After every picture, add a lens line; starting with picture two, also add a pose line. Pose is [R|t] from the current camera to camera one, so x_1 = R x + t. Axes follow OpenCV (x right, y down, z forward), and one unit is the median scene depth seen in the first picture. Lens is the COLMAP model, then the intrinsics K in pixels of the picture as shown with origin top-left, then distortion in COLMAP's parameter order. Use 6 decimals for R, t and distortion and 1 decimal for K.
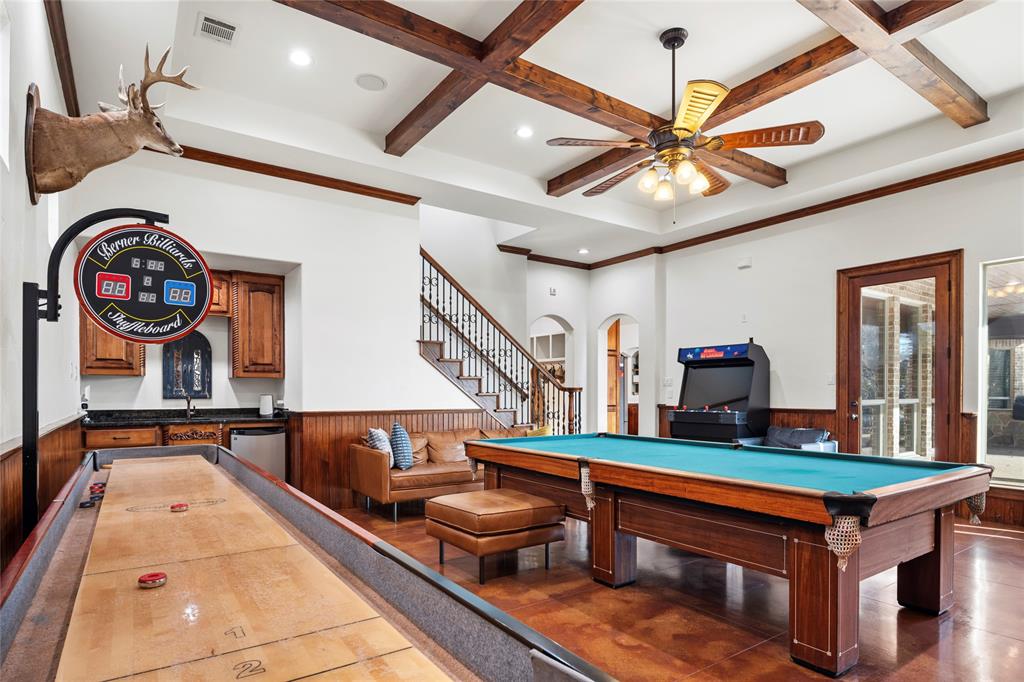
lens RADIAL K [[558.5, 0, 508.8], [0, 558.5, 384.9], [0, 0, 1]] dist [-0.004175, -0.000785]
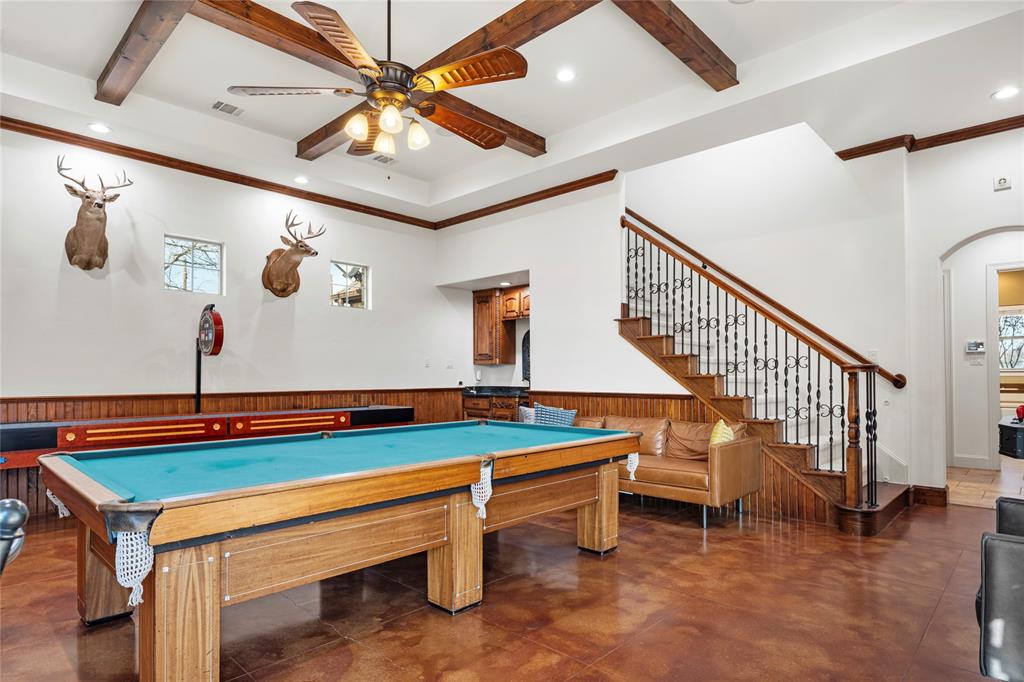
lens RADIAL K [[558.5, 0, 508.8], [0, 558.5, 384.9], [0, 0, 1]] dist [-0.004175, -0.000785]
pose [[0.201452, 0.014077, -0.979397, 0.725088], [0.013408, 0.999763, 0.017128, 0.012565], [0.979407, -0.016583, 0.201216, 0.620145]]
